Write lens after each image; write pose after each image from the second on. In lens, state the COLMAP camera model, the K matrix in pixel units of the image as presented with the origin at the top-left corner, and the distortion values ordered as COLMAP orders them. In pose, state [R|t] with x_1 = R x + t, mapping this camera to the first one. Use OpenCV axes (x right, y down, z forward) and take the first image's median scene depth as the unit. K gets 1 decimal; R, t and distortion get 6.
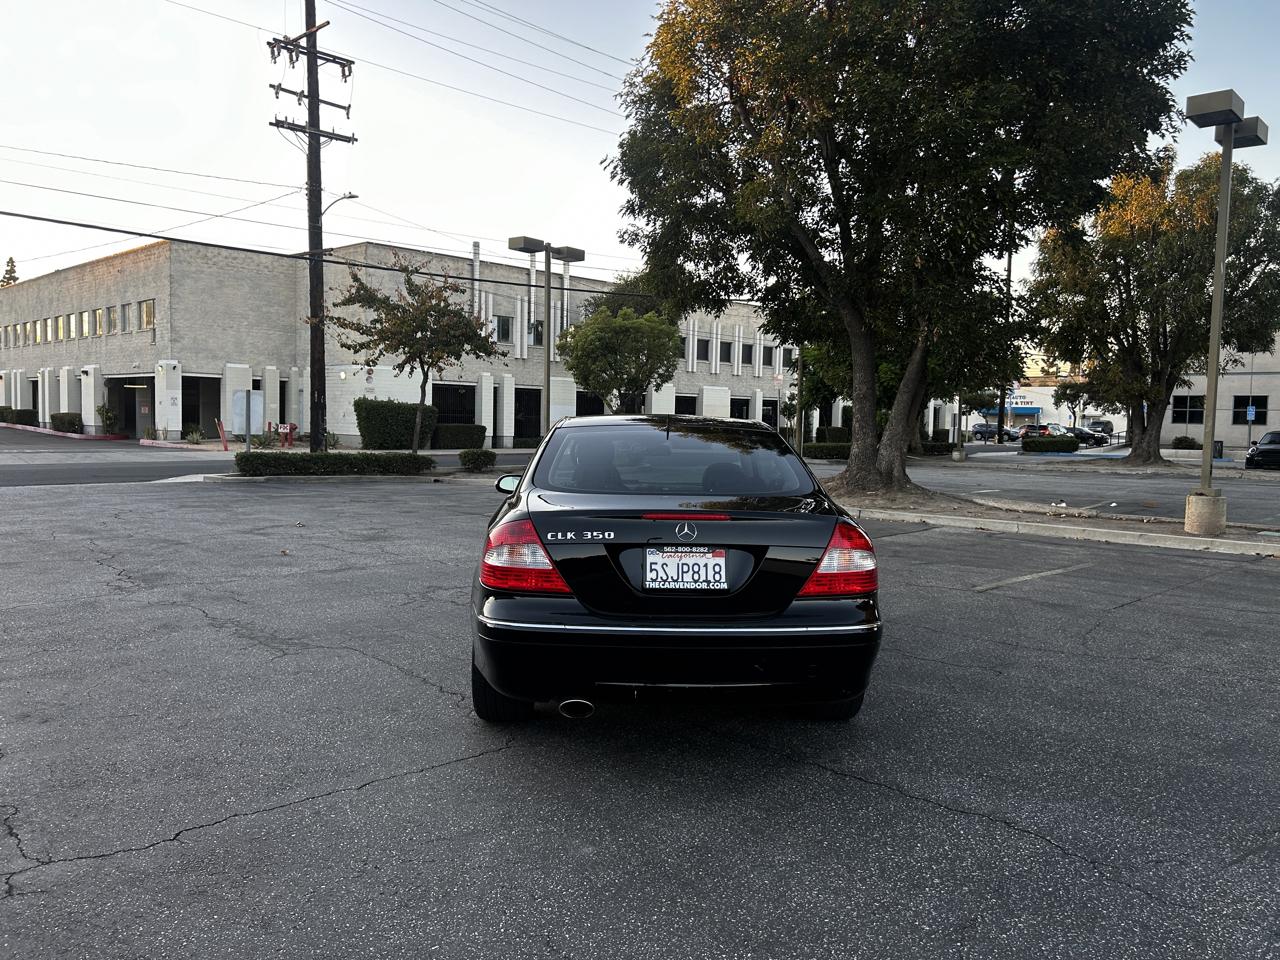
lens RADIAL K [[962.7, 0, 639.9], [0, 962.7, 472.7], [0, 0, 1]] dist [0.053312, -0.064977]
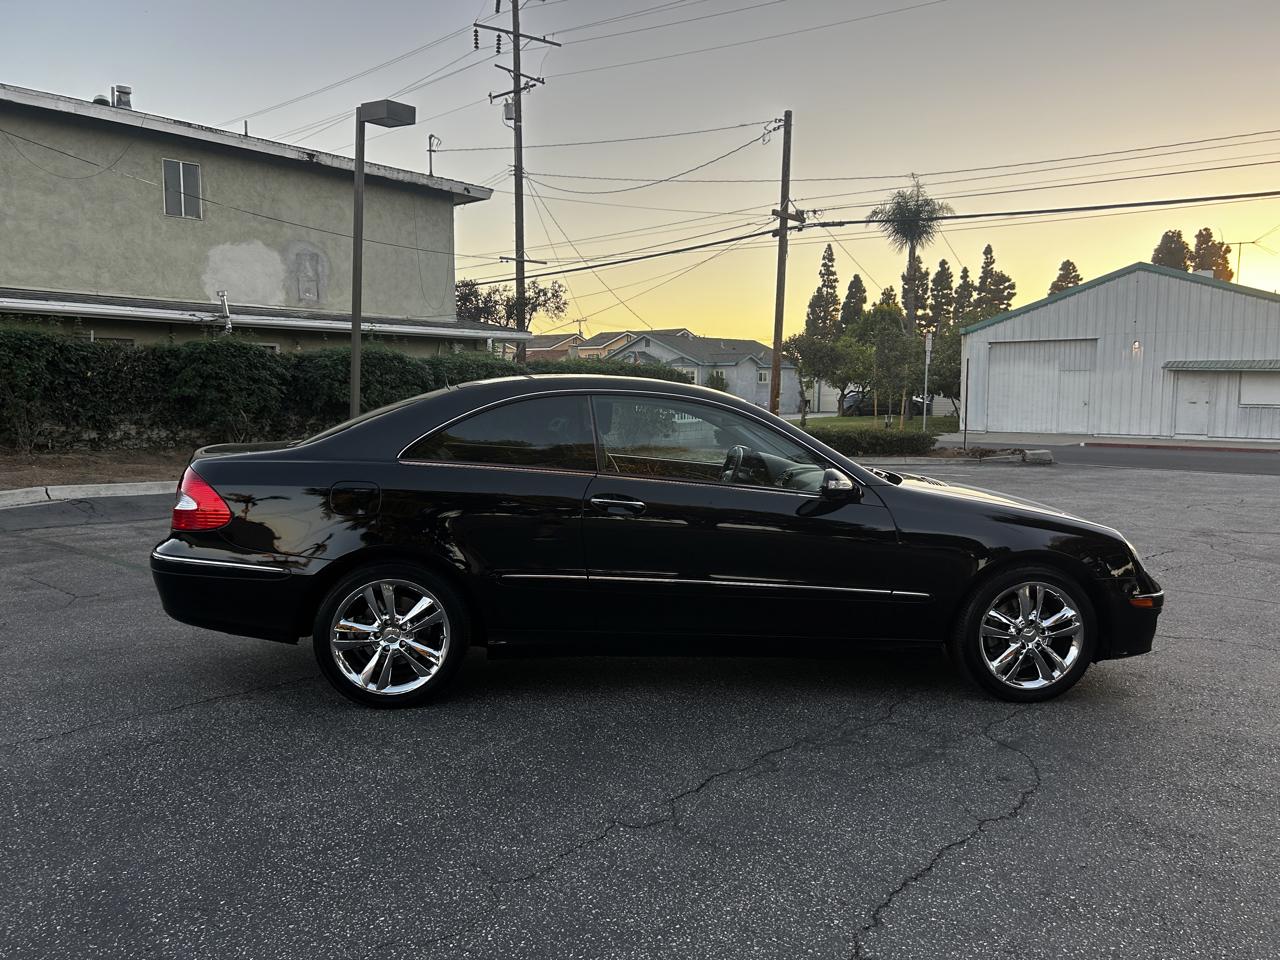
lens RADIAL K [[960.9, 0, 633.0], [0, 960.9, 478.2], [0, 0, 1]] dist [0.035387, -0.038549]
pose [[0.064426, 0.068463, -0.995571, 0.121795], [-0.059159, 0.996151, 0.064675, -0.003329], [0.996167, 0.054730, 0.068228, 0.128562]]
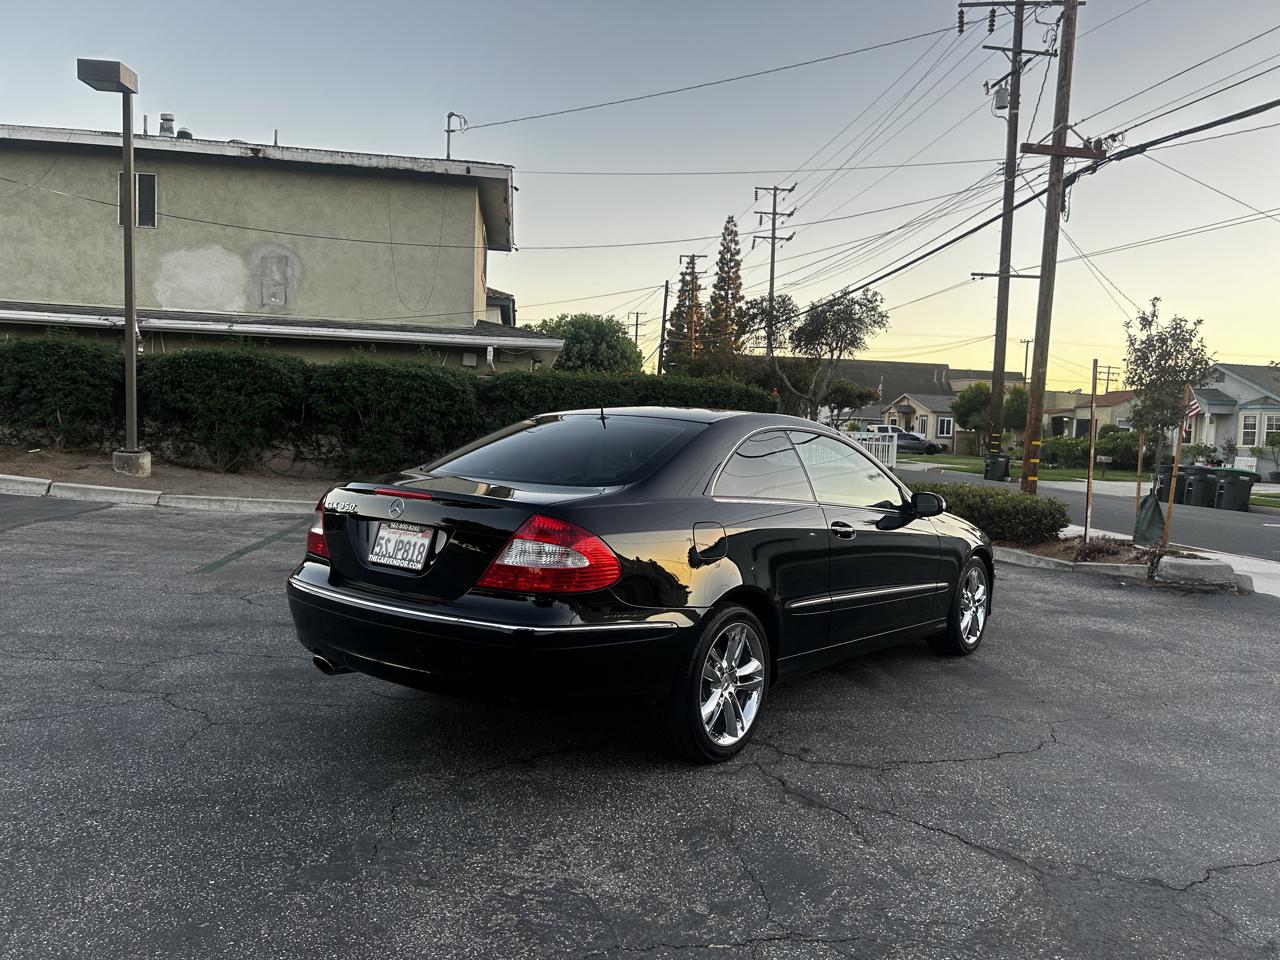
lens RADIAL K [[957.9, 0, 652.2], [0, 957.9, 478.4], [0, 0, 1]] dist [0.048844, -0.053459]
pose [[-0.610783, -0.002164, -0.791795, -0.096787], [-0.098440, 0.992445, 0.073223, -0.019058], [0.785655, 0.122668, -0.606381, 0.389182]]
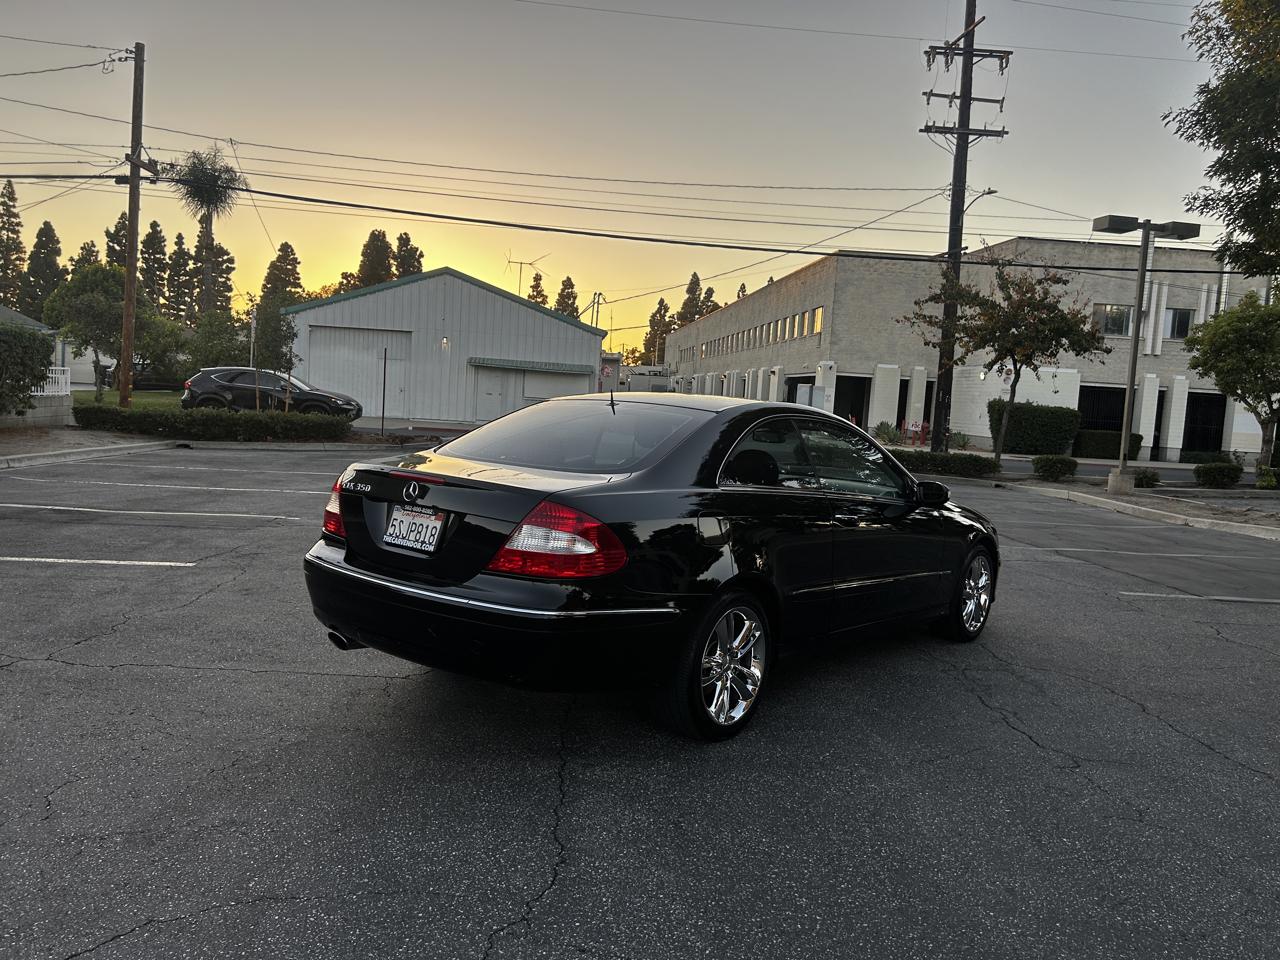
lens RADIAL K [[962.7, 0, 639.9], [0, 962.7, 472.7], [0, 0, 1]] dist [0.053312, -0.064977]
pose [[0.755097, 0.076517, -0.651132, 0.078514], [-0.078893, 0.996554, 0.025619, -0.000441], [0.650849, 0.032025, 0.758532, 0.032170]]
